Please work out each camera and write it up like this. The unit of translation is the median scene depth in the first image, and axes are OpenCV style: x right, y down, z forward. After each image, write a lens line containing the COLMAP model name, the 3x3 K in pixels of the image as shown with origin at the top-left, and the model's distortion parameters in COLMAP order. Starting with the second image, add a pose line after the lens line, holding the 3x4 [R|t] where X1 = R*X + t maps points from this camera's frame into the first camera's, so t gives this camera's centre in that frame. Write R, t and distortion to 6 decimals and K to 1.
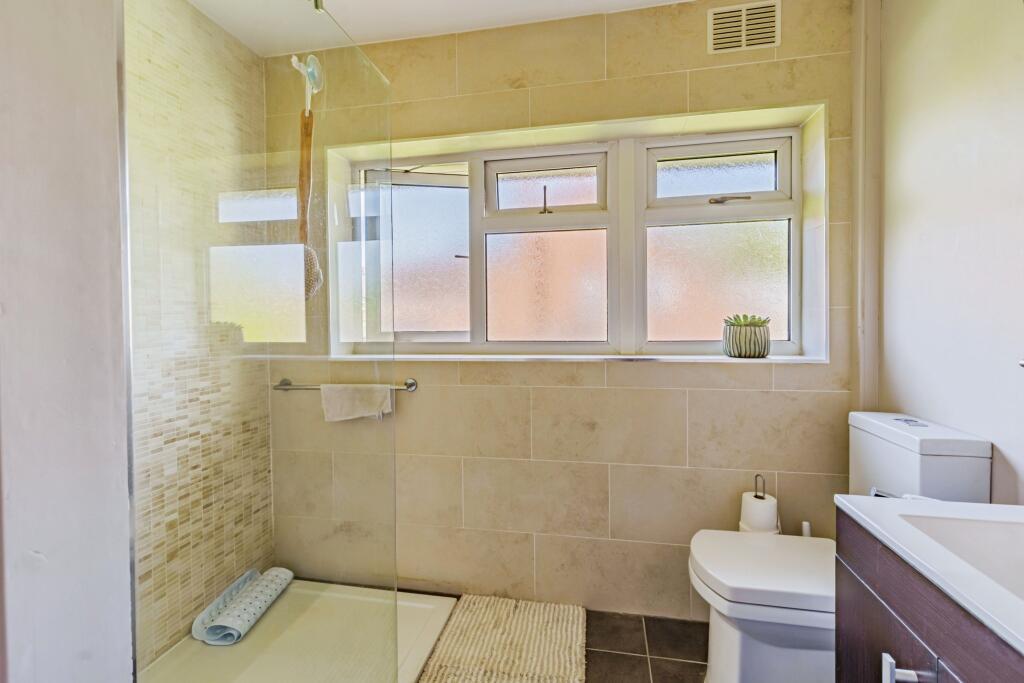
lens RADIAL K [[467.7, 0, 509.2], [0, 467.7, 336.3], [0, 0, 1]] dist [0.004183, -0.001370]
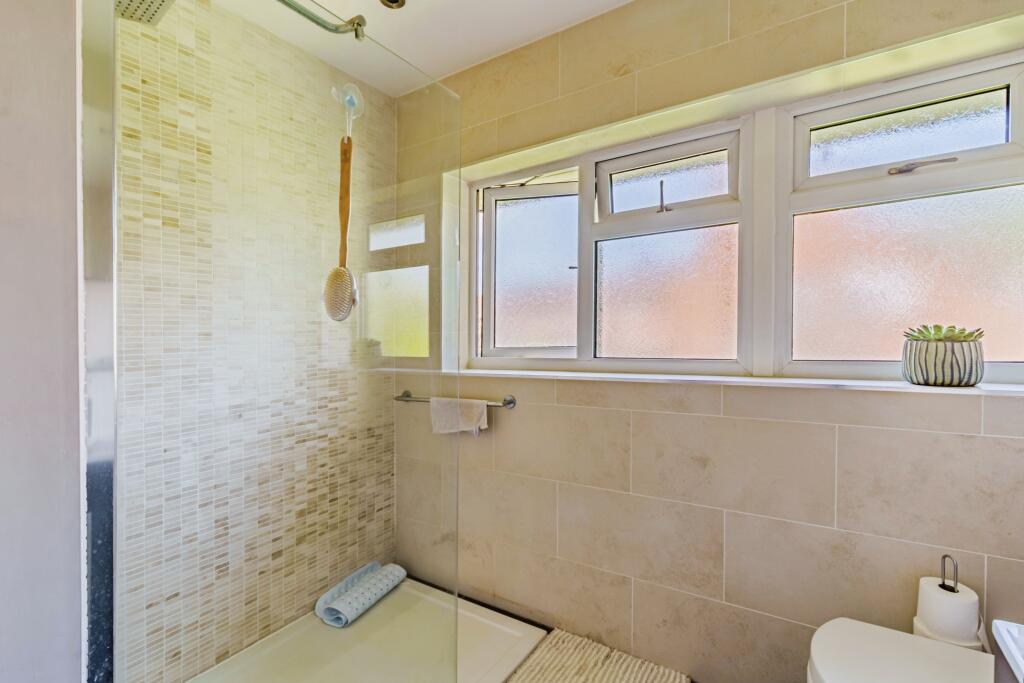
lens RADIAL K [[467.7, 0, 512.7], [0, 467.7, 349.2], [0, 0, 1]] dist [0.004183, -0.001370]
pose [[0.926545, 0.003717, -0.376166, 0.171622], [-0.003838, 0.999993, 0.000427, -0.007362], [0.376165, 0.001048, 0.926552, 0.098420]]
